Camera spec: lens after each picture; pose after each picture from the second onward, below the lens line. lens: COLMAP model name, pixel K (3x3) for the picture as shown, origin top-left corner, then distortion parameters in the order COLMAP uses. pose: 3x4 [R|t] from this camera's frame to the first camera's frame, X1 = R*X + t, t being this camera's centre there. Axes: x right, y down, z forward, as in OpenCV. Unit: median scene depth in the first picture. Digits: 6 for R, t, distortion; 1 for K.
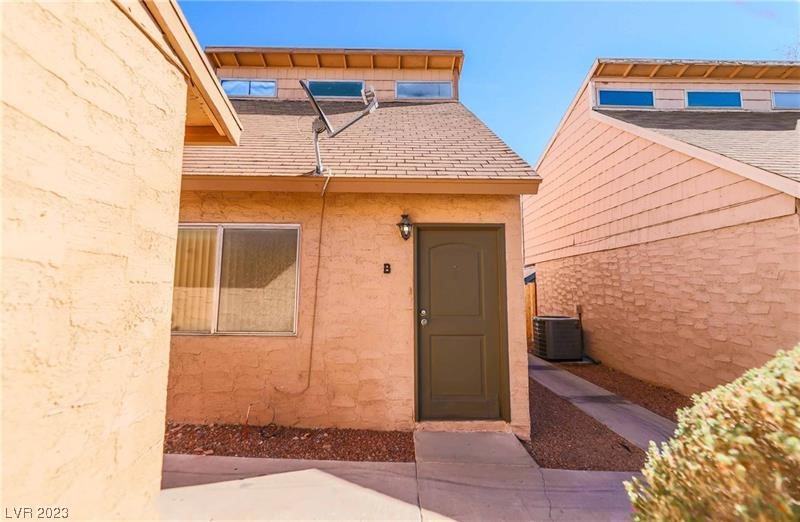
lens RADIAL K [[348.4, 0, 393.1], [0, 348.4, 255.9], [0, 0, 1]] dist [0.000610, 0.000053]
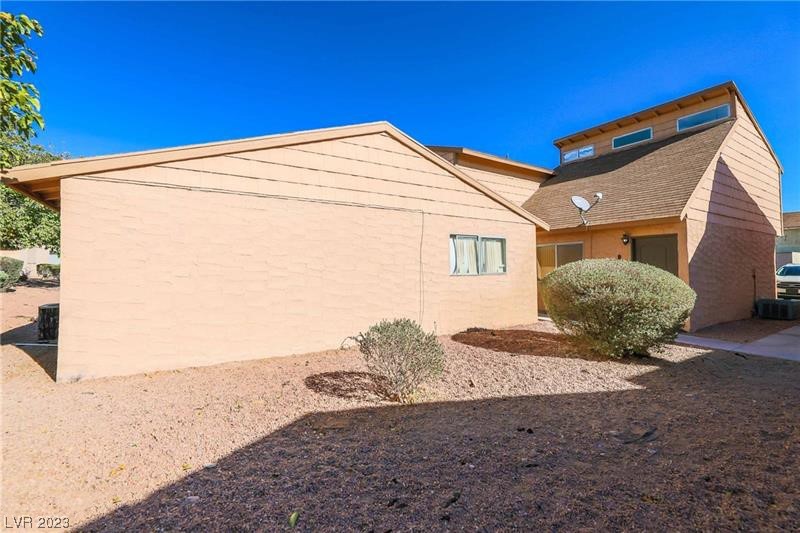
lens RADIAL K [[353.0, 0, 403.0], [0, 353.0, 260.8], [0, 0, 1]] dist [0.000747, -0.000167]
pose [[0.546646, -0.033954, -0.836675, 1.217934], [0.093162, 0.995440, 0.020471, -0.127777], [0.832165, -0.089137, 0.547317, -1.608829]]
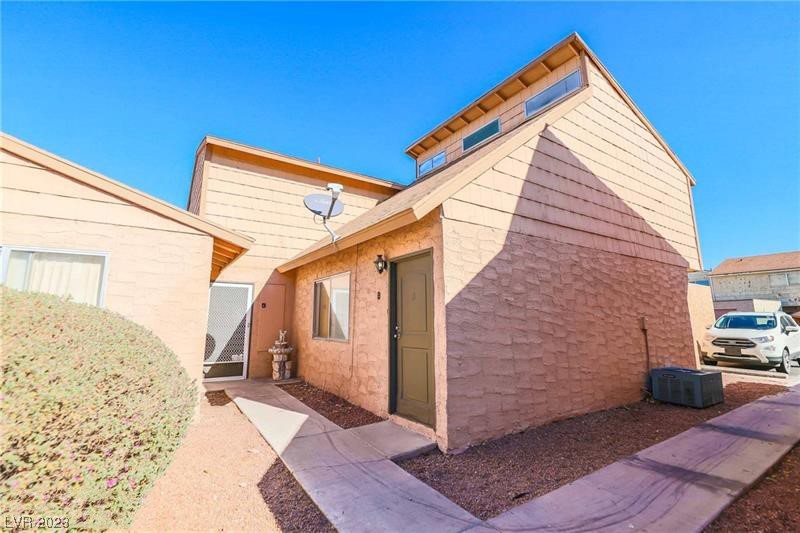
lens RADIAL K [[353.0, 0, 403.0], [0, 353.0, 260.8], [0, 0, 1]] dist [0.000747, -0.000167]
pose [[0.563745, -0.149570, -0.812293, 1.178690], [0.091101, 0.988726, -0.118831, 0.075177], [0.820909, -0.007011, 0.571016, 0.288040]]
